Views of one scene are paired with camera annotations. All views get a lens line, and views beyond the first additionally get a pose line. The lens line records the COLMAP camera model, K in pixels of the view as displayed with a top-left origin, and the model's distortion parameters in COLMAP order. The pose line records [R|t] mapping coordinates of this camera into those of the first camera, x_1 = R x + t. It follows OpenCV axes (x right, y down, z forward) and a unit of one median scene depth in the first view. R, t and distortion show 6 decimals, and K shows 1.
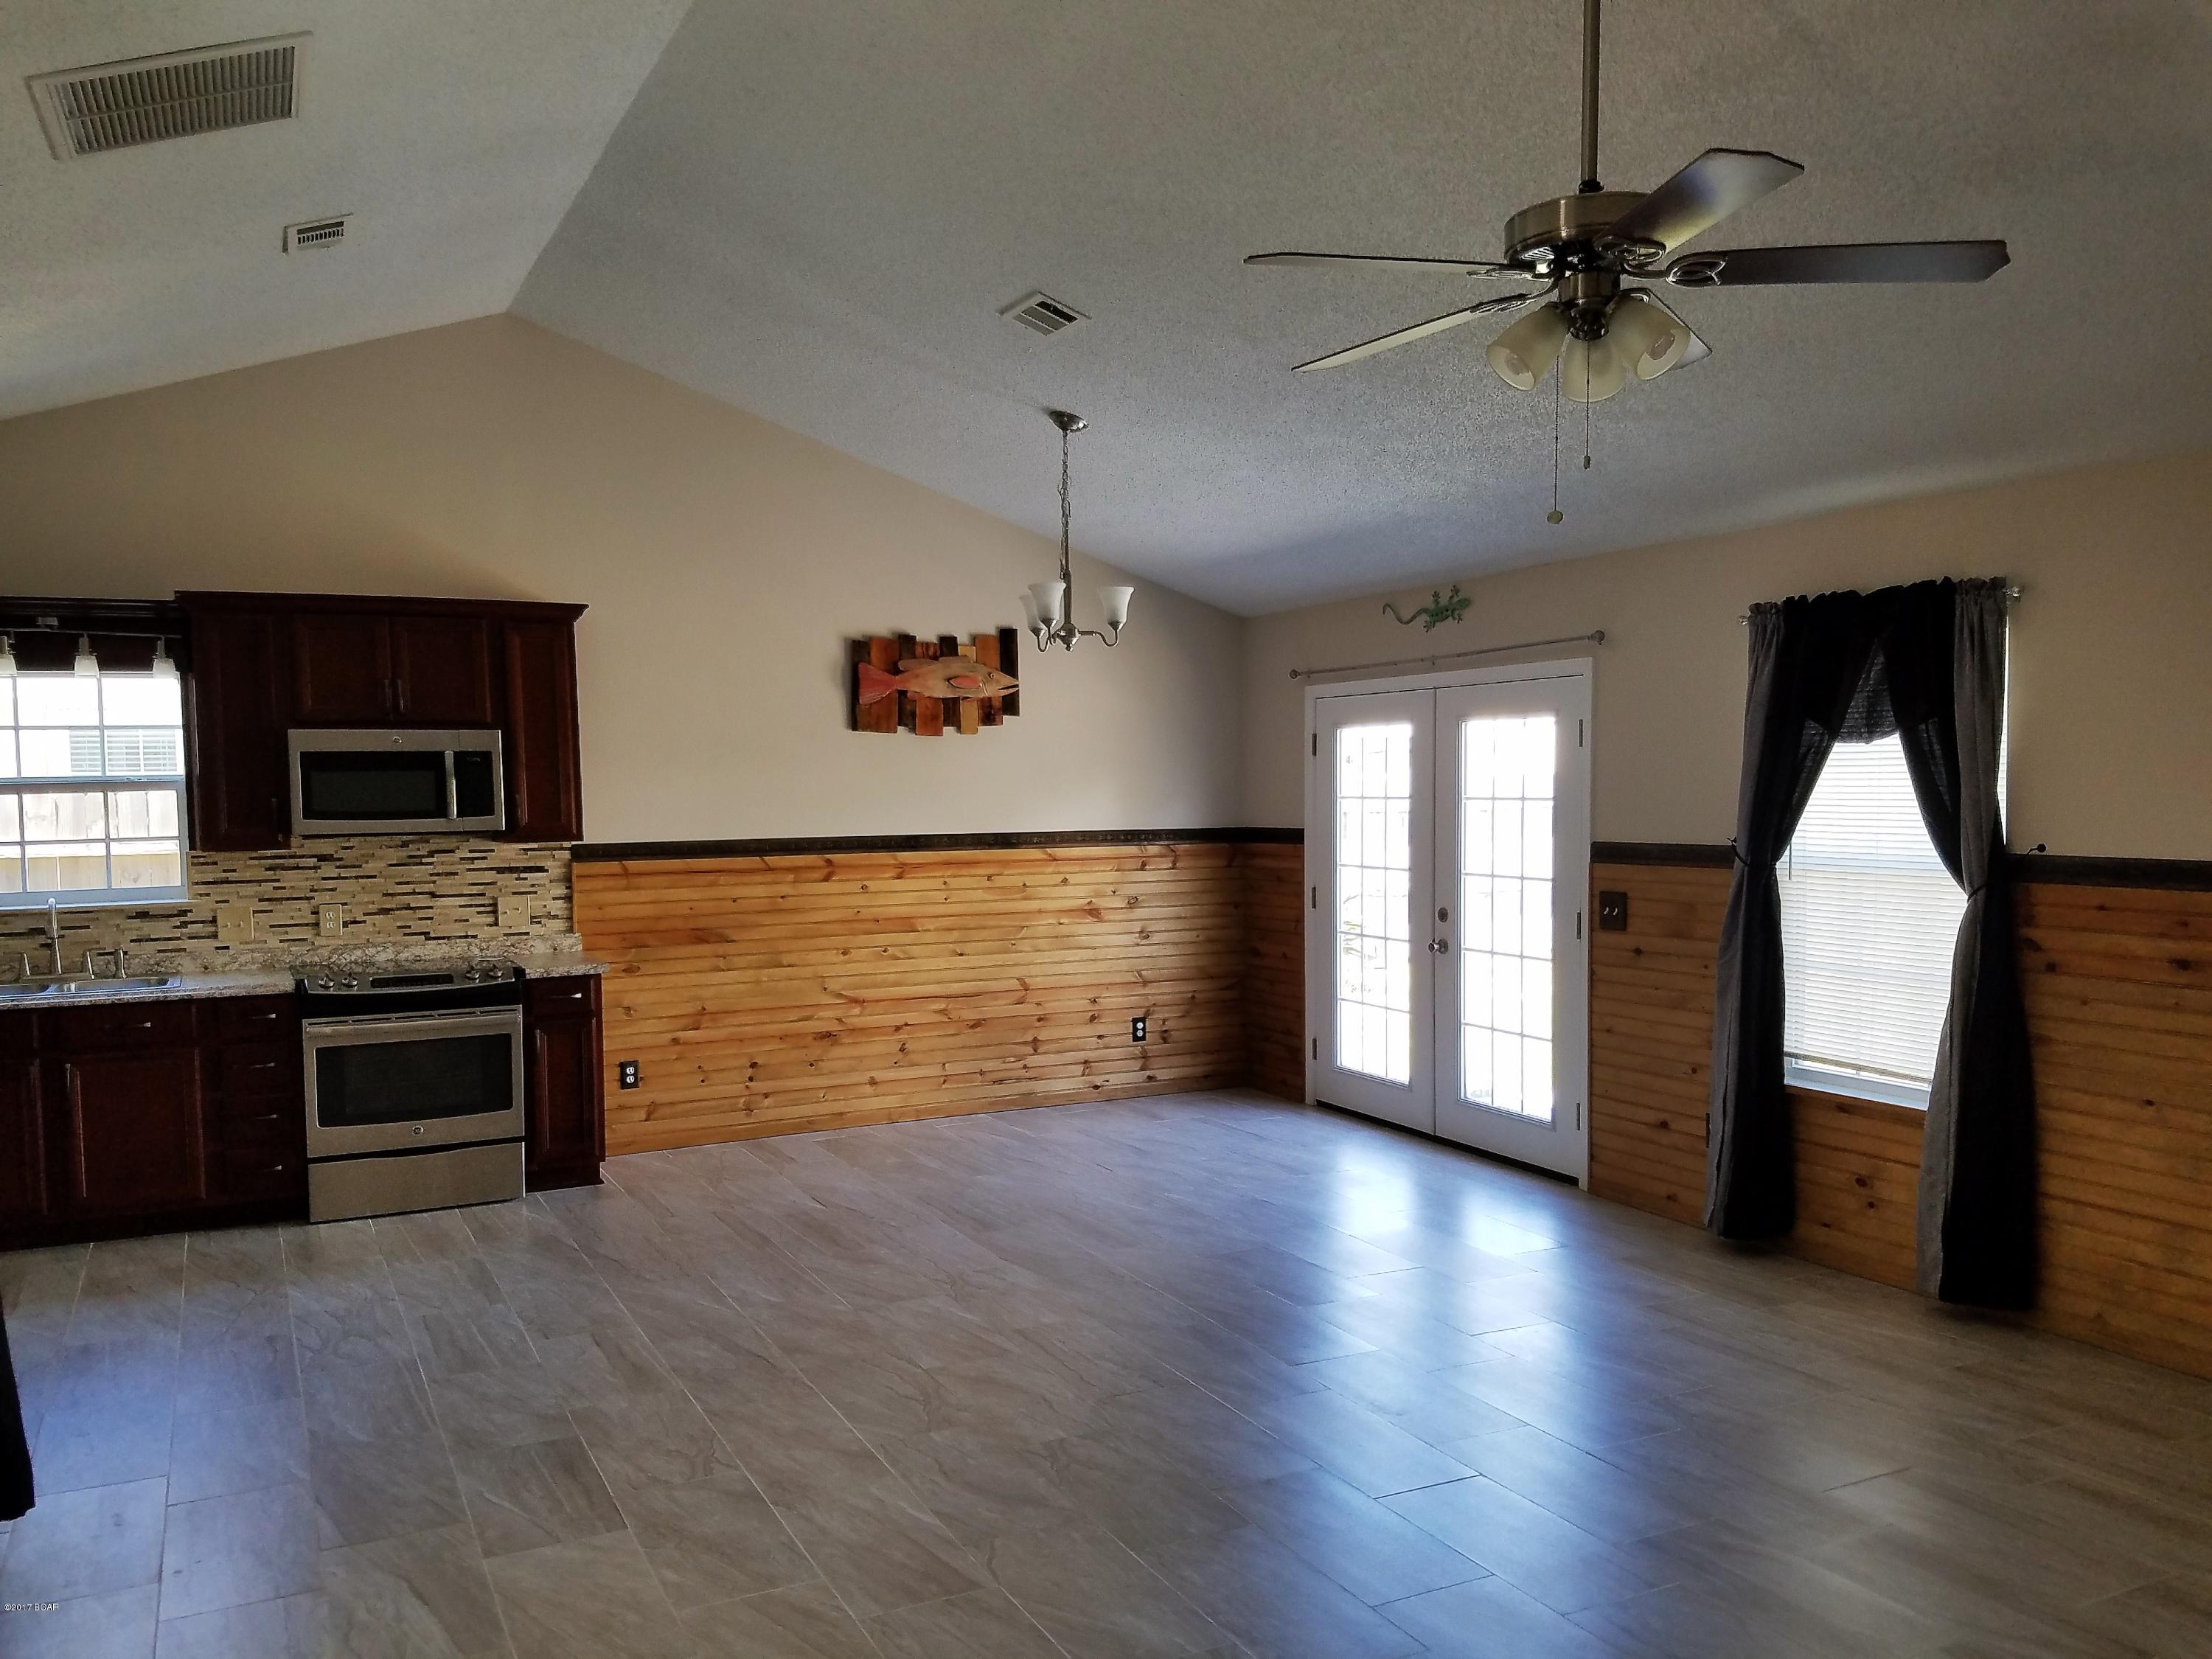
lens RADIAL K [[1642.6, 0, 1103.3], [0, 1642.6, 832.7], [0, 0, 1]] dist [0.094430, -0.019449]
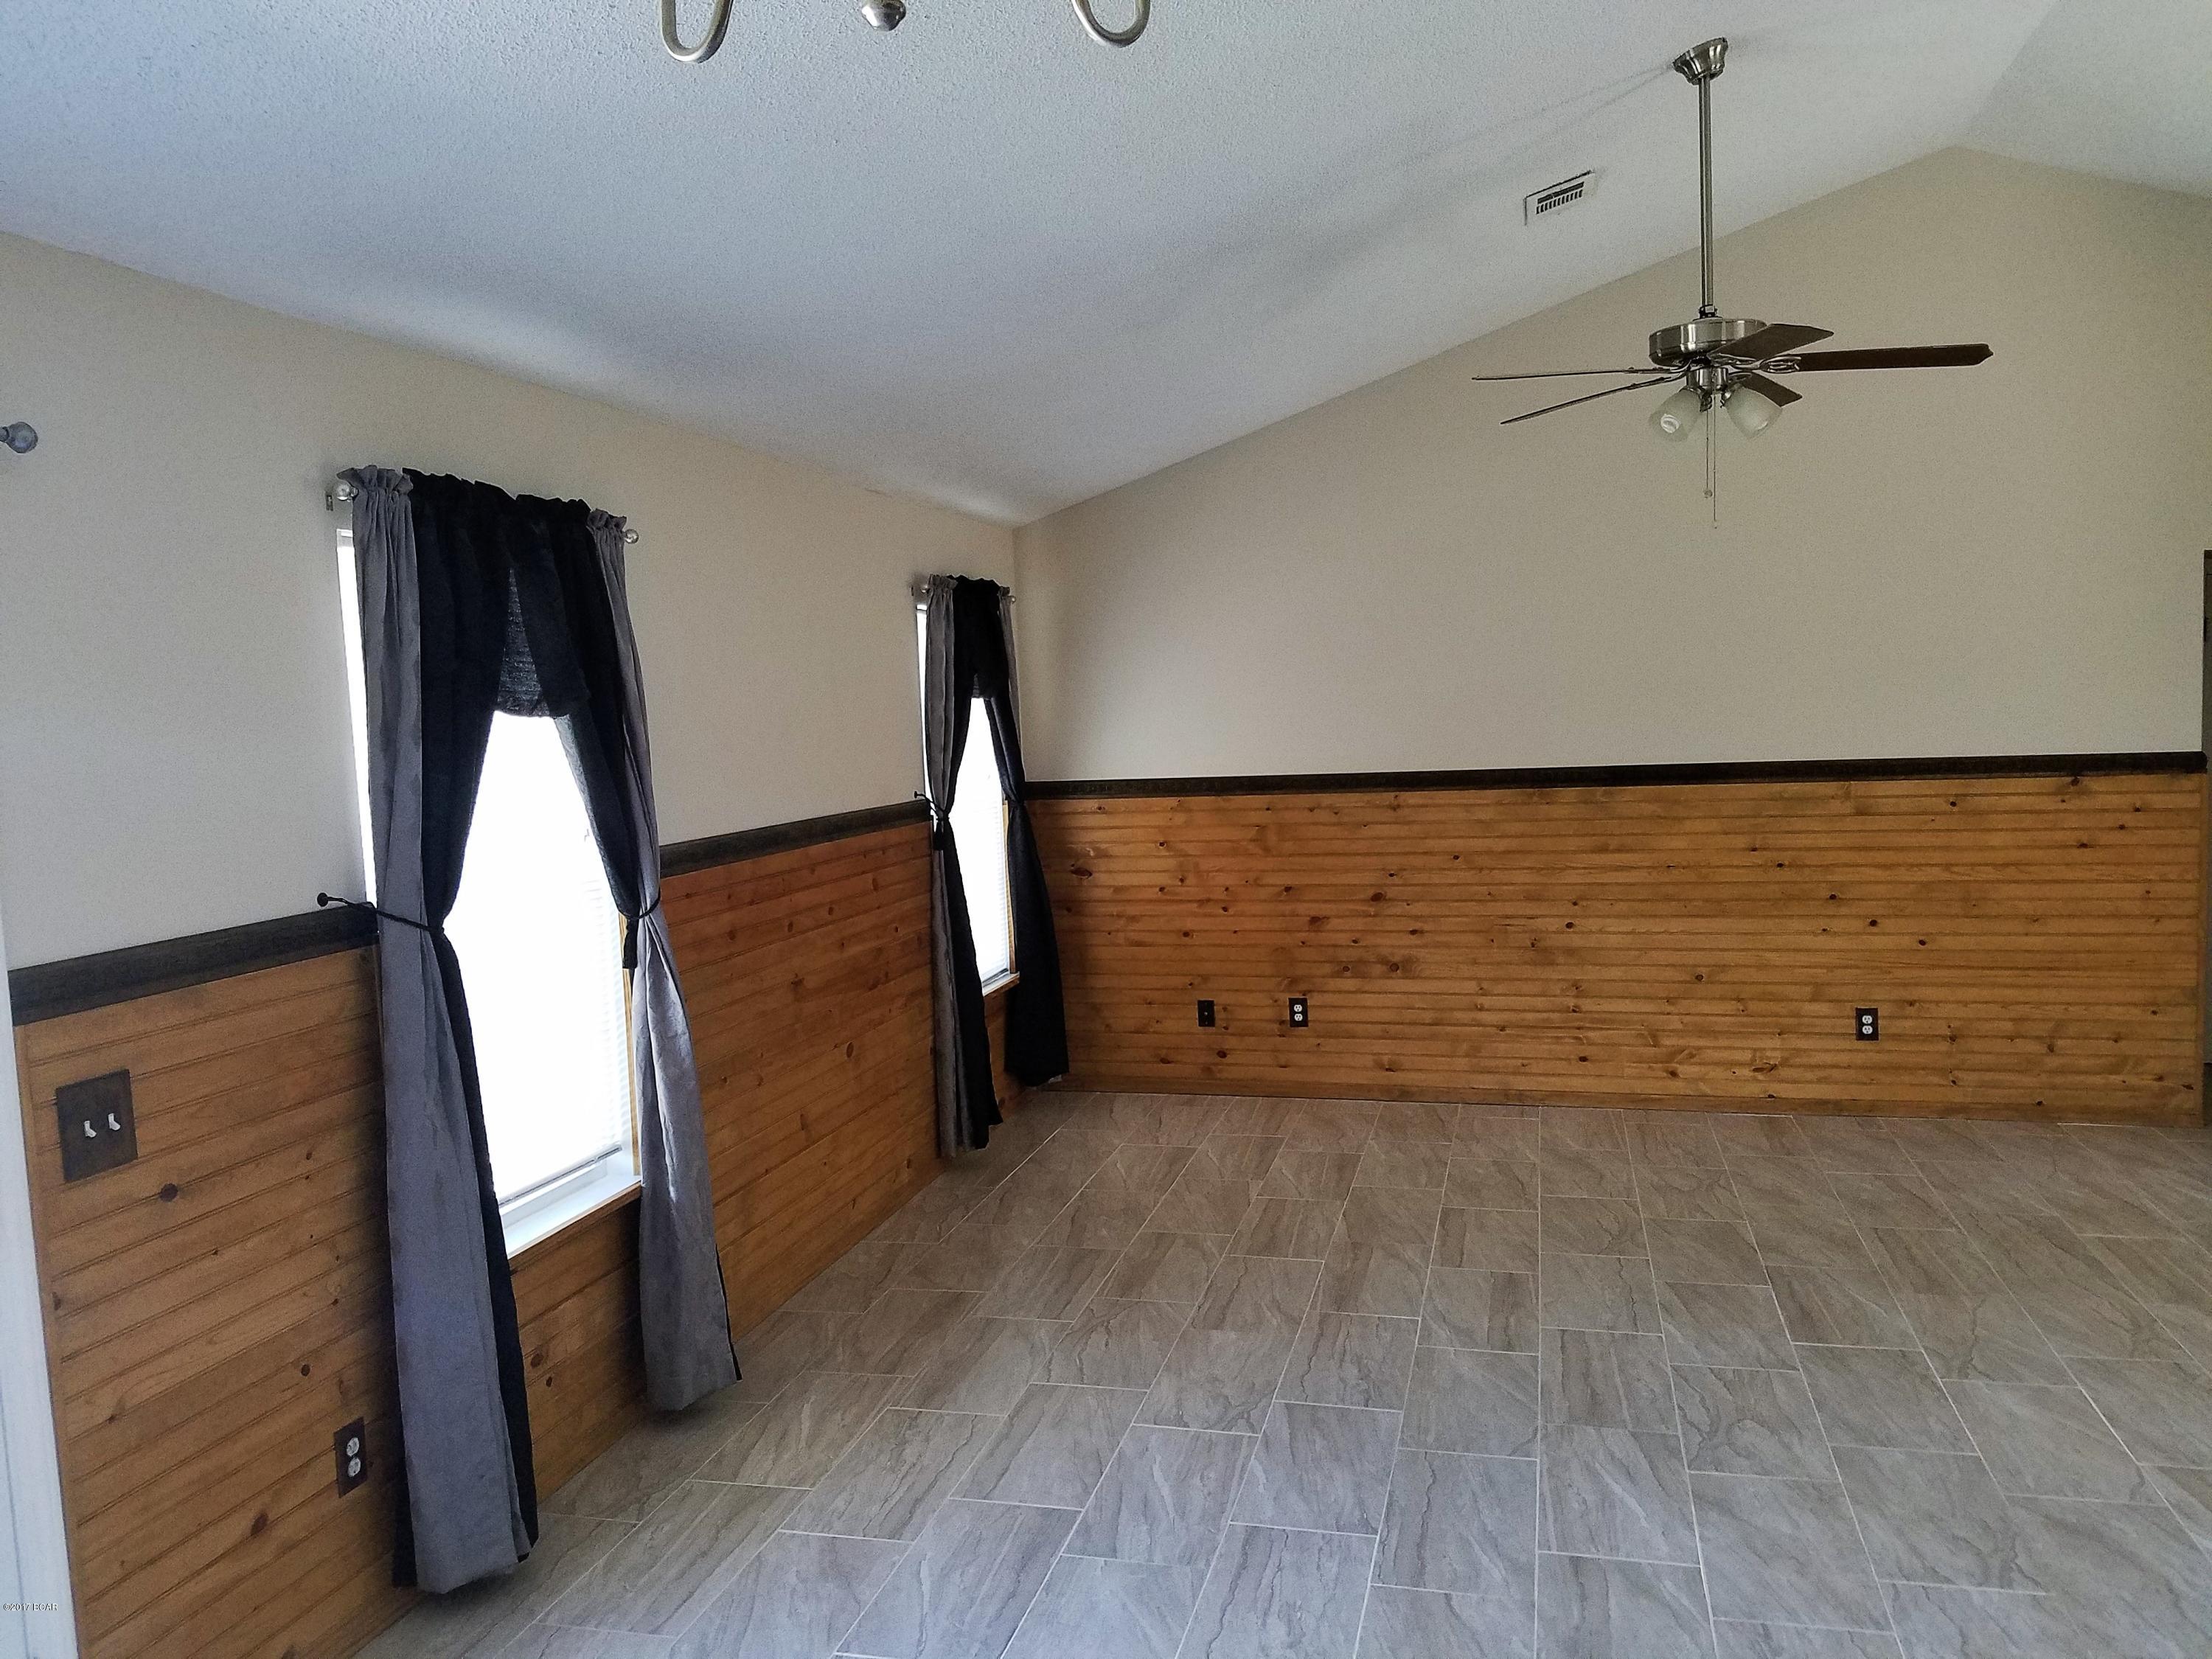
lens RADIAL K [[1700.7, 0, 1097.9], [0, 1700.7, 856.4], [0, 0, 1]] dist [0.108068, -0.158554]
pose [[-0.732311, -0.027352, 0.680421, -0.148090], [0.066770, 0.991494, 0.111719, -0.045620], [-0.677689, 0.127245, -0.724256, 1.036675]]
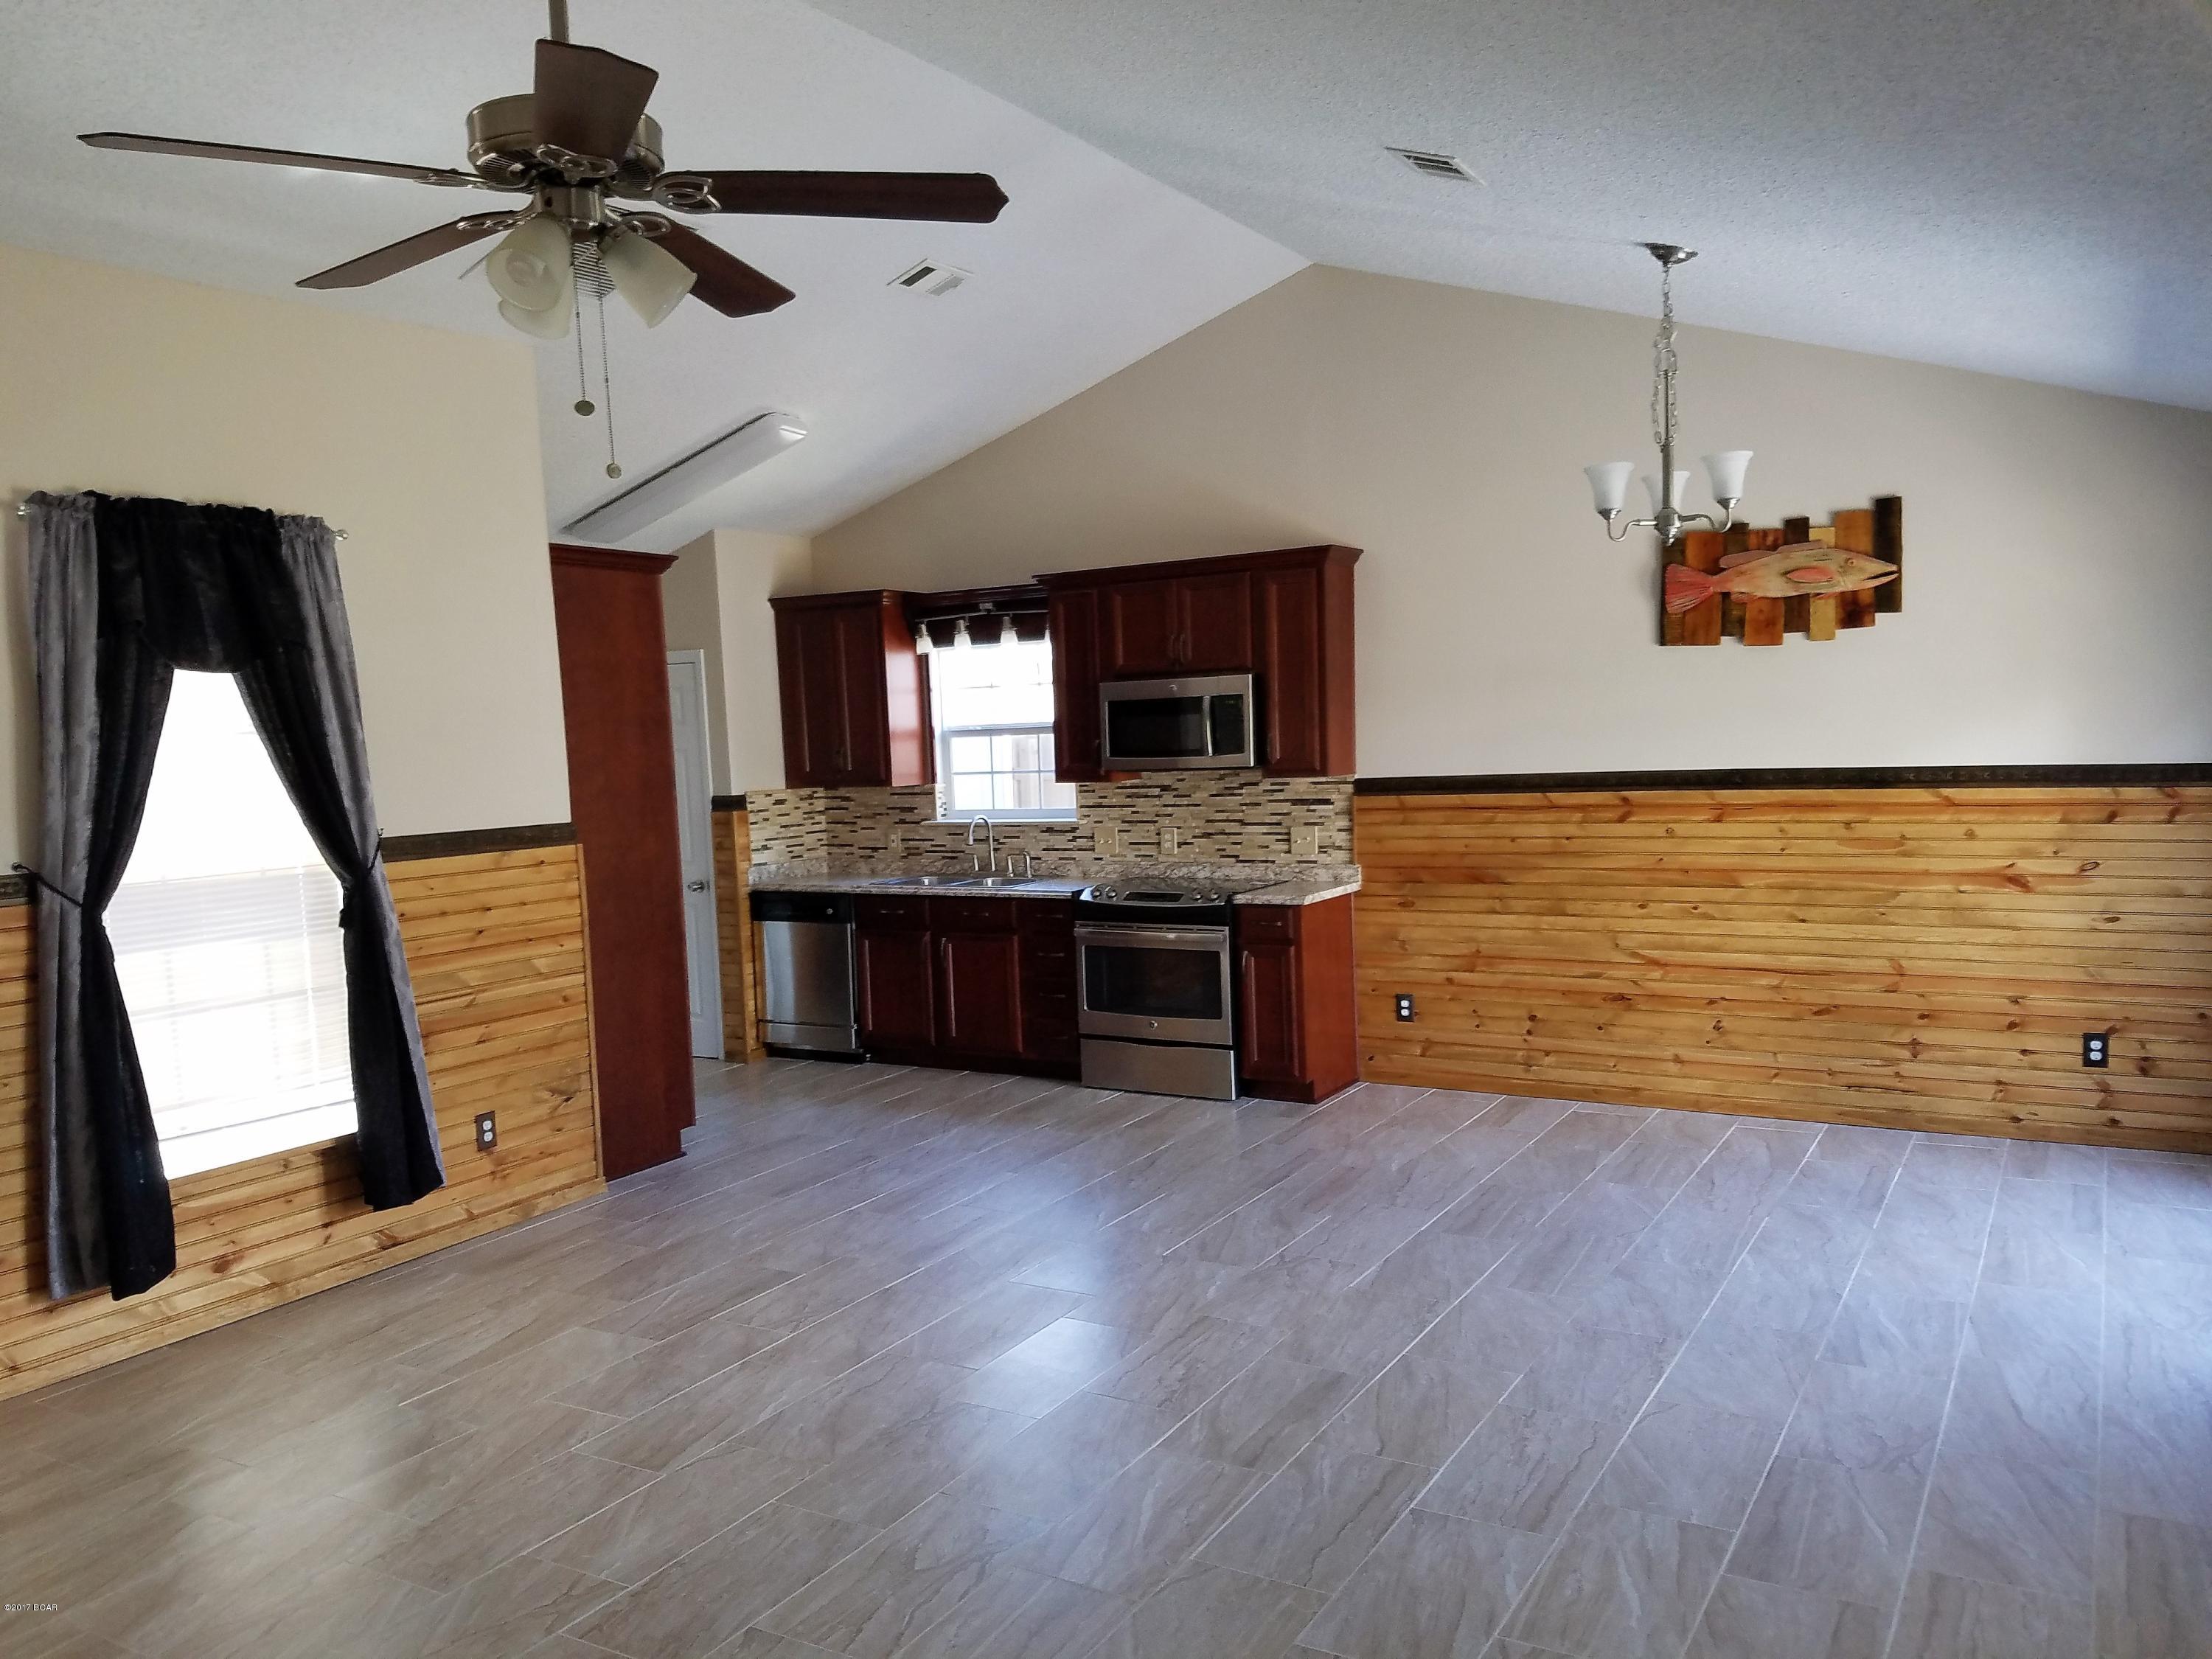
lens RADIAL K [[1700.7, 0, 1111.5], [0, 1700.7, 851.9], [0, 0, 1]] dist [0.108068, -0.158554]
pose [[0.531560, 0.053845, -0.845307, 0.497184], [0.005628, 0.997731, 0.067093, -0.019130], [0.847002, -0.040422, 0.530051, 0.312110]]
